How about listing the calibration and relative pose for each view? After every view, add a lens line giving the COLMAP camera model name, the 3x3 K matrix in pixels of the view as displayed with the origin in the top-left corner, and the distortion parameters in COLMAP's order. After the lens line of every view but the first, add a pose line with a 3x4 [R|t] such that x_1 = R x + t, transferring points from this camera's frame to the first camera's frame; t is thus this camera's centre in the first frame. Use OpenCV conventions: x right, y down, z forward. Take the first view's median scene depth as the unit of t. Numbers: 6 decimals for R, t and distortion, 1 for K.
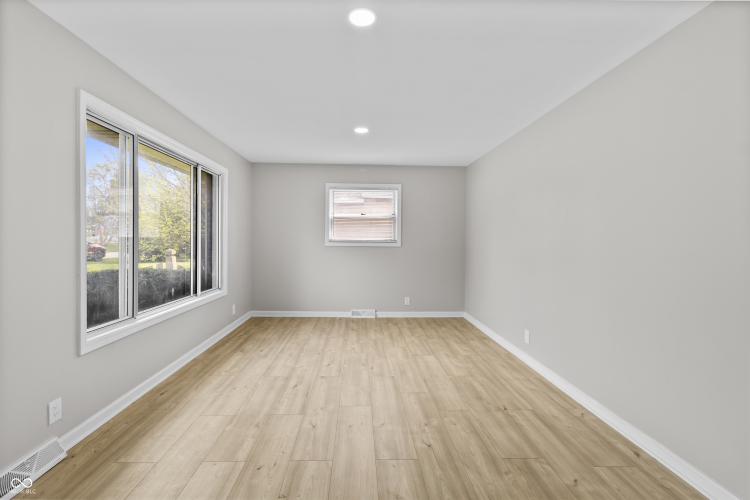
lens RADIAL K [[348.1, 0, 370.2], [0, 348.1, 242.0], [0, 0, 1]] dist [0.002893, -0.000213]
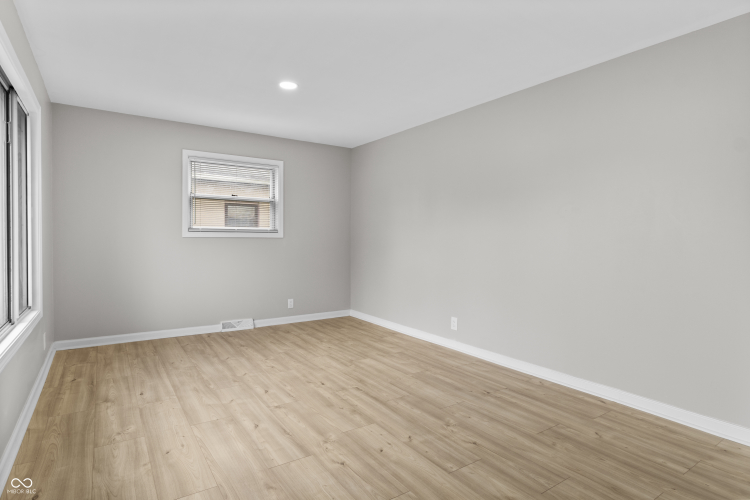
lens RADIAL K [[400.7, 0, 369.6], [0, 400.7, 242.6], [0, 0, 1]] dist [-0.000300, -0.000521]
pose [[0.849723, -0.010991, 0.527115, -0.400847], [0.004867, 0.999904, 0.013004, 0.022895], [-0.527207, -0.008485, 0.849695, 0.158397]]
